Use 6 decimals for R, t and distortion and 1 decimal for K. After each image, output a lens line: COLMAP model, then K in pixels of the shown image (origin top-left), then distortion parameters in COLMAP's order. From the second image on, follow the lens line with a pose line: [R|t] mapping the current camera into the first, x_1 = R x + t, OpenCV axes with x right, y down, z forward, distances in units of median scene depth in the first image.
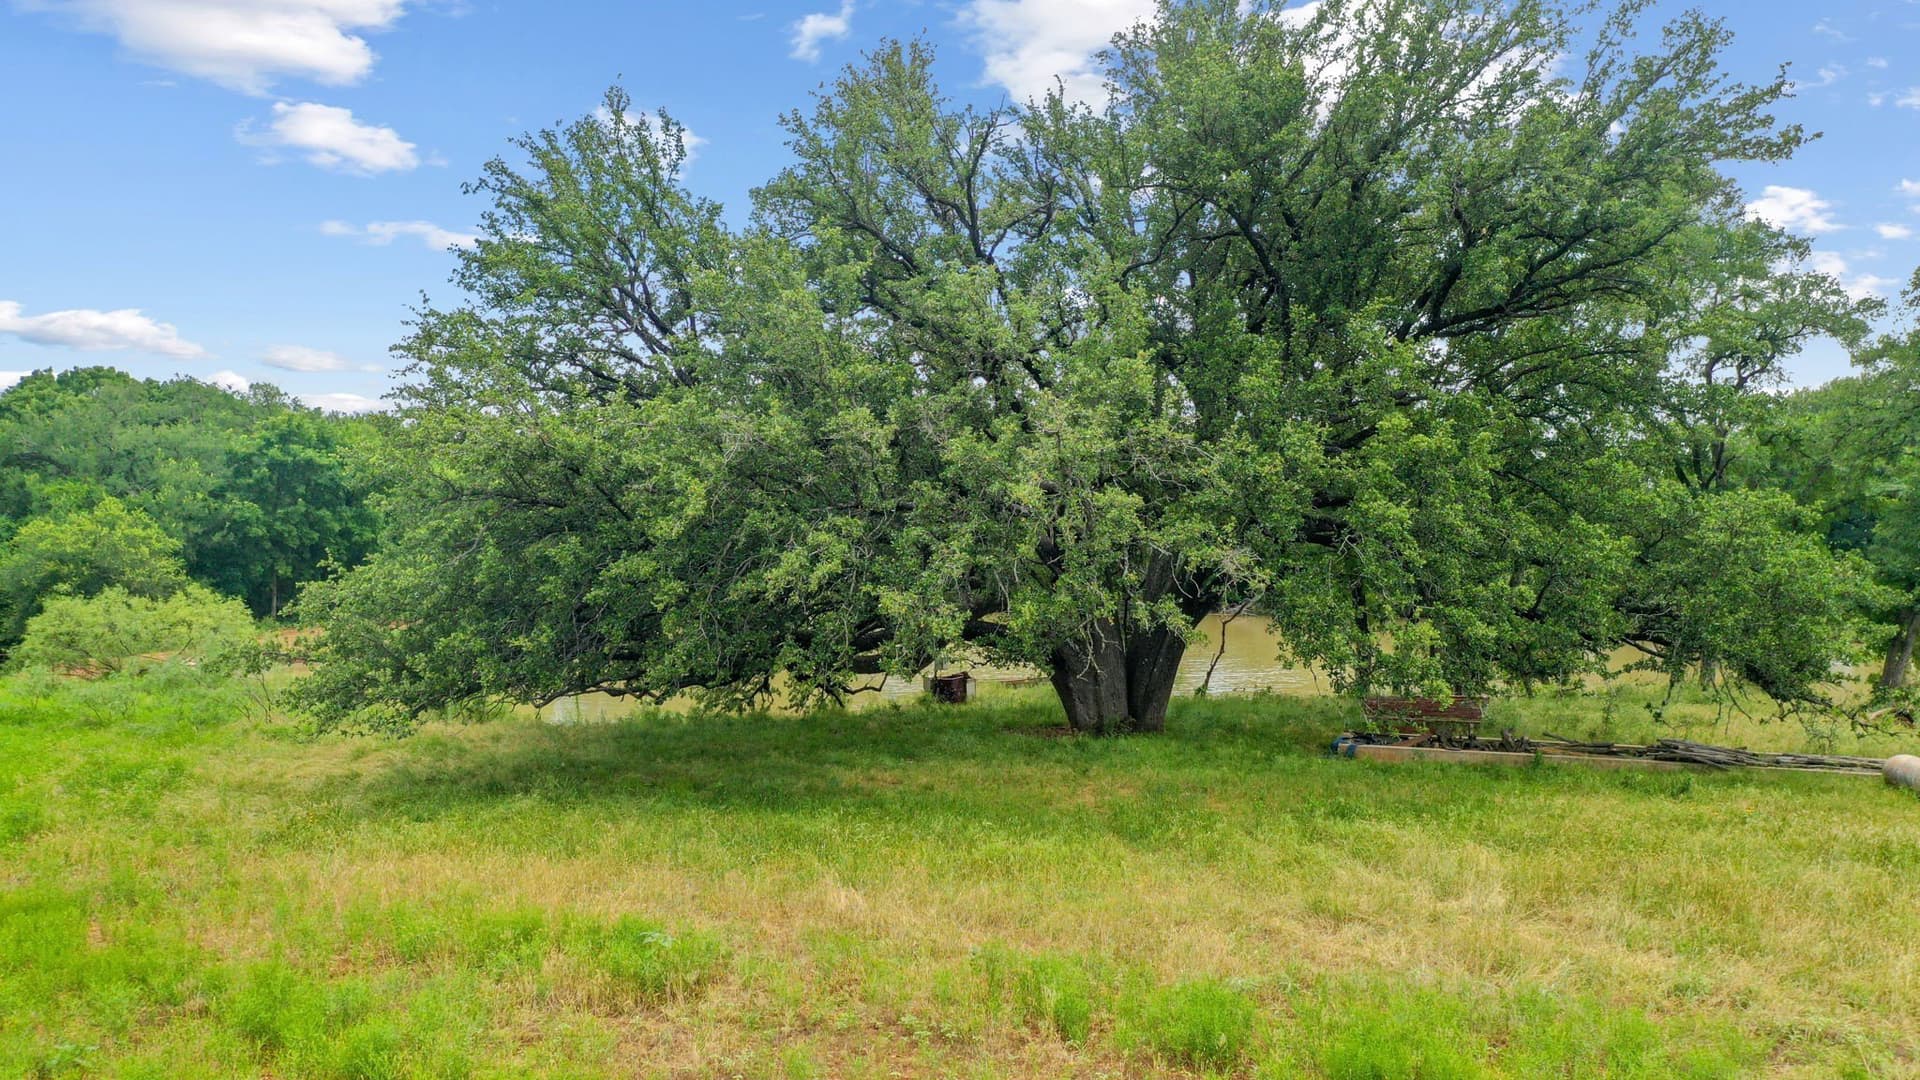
lens RADIAL K [[1547.4, 0, 960.0], [0, 1547.4, 540.0], [0, 0, 1]] dist [0.001939, -0.000286]
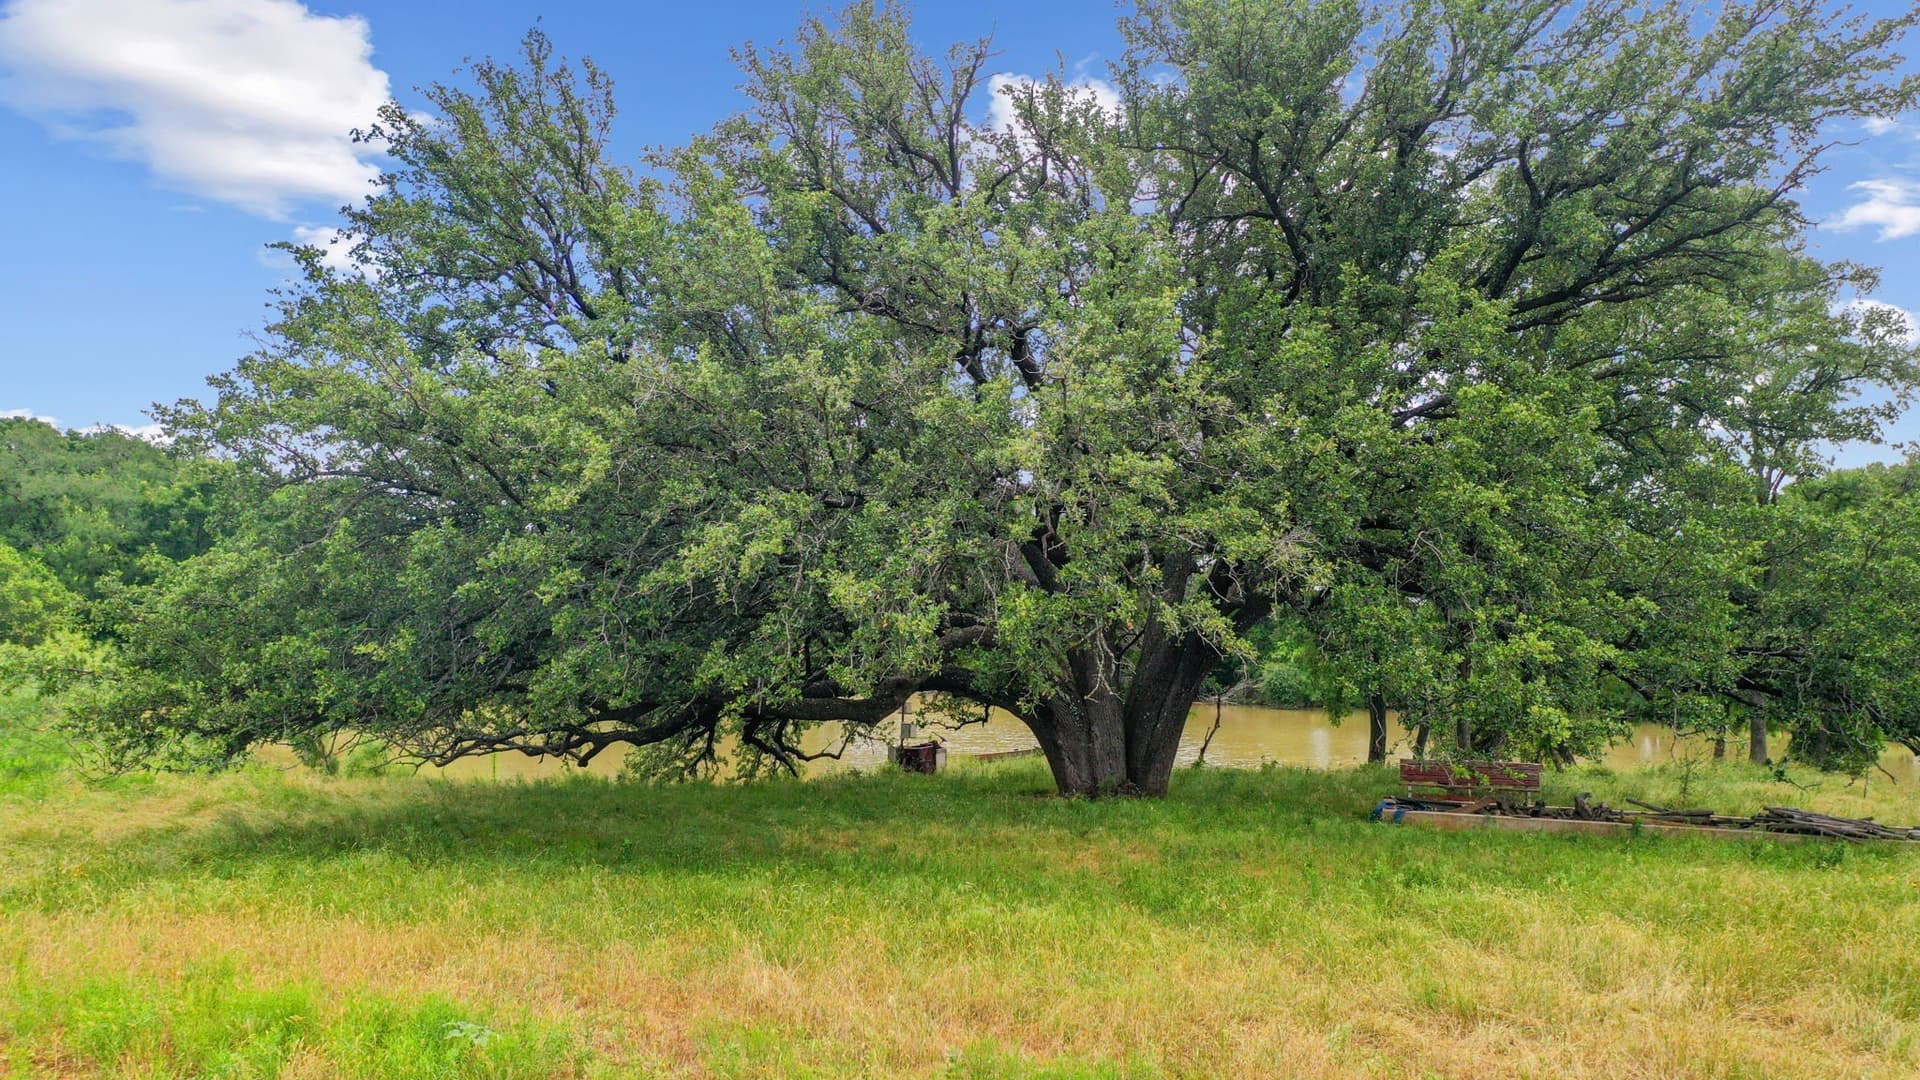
lens RADIAL K [[1547.4, 0, 960.0], [0, 1547.4, 540.0], [0, 0, 1]] dist [0.001939, -0.000286]
pose [[0.999685, 0.016057, 0.019272, -0.002393], [-0.014792, 0.997835, -0.064085, 0.053610], [-0.020259, 0.063780, 0.997758, 0.199452]]
